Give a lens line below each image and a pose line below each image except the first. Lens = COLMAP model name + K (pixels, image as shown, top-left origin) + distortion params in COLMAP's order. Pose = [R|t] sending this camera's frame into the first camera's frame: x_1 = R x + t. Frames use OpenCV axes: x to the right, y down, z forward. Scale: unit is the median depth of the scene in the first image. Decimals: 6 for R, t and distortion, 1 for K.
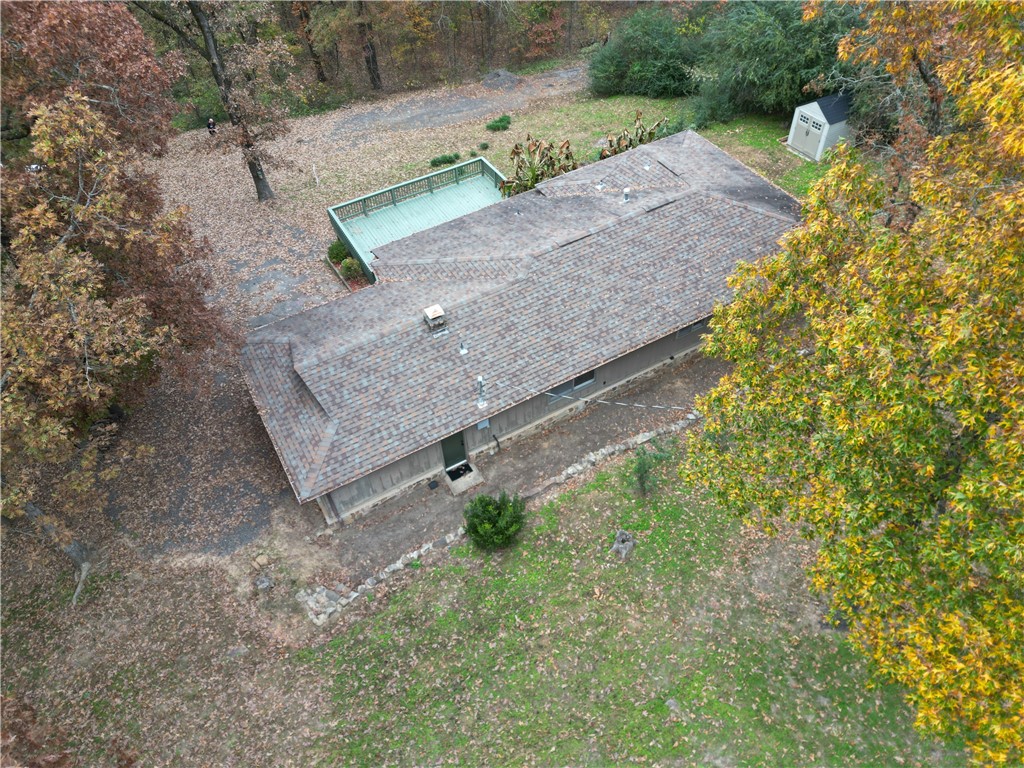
lens RADIAL K [[689.7, 0, 512.0], [0, 689.7, 384.0], [0, 0, 1]] dist [0.008720, -0.000239]
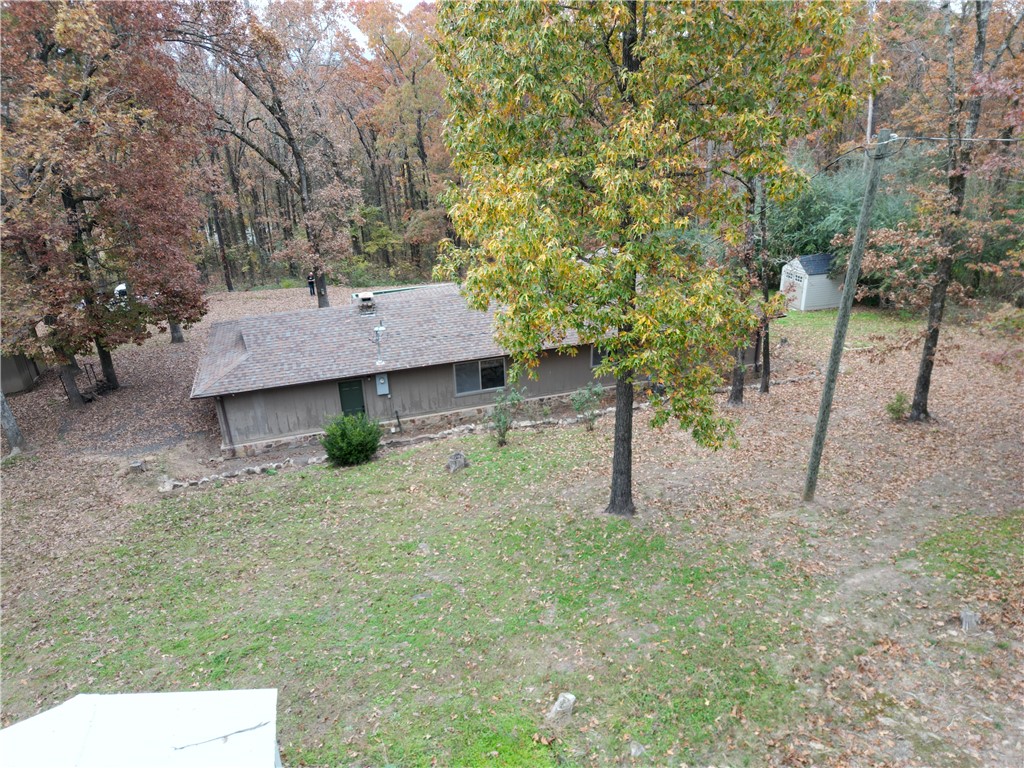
lens RADIAL K [[689.7, 0, 512.0], [0, 689.7, 384.0], [0, 0, 1]] dist [0.008720, -0.000239]
pose [[0.976943, 0.102145, -0.187479, 0.372418], [-0.166817, 0.913235, -0.371716, 0.433725], [0.133244, 0.394420, 0.909219, 0.030362]]
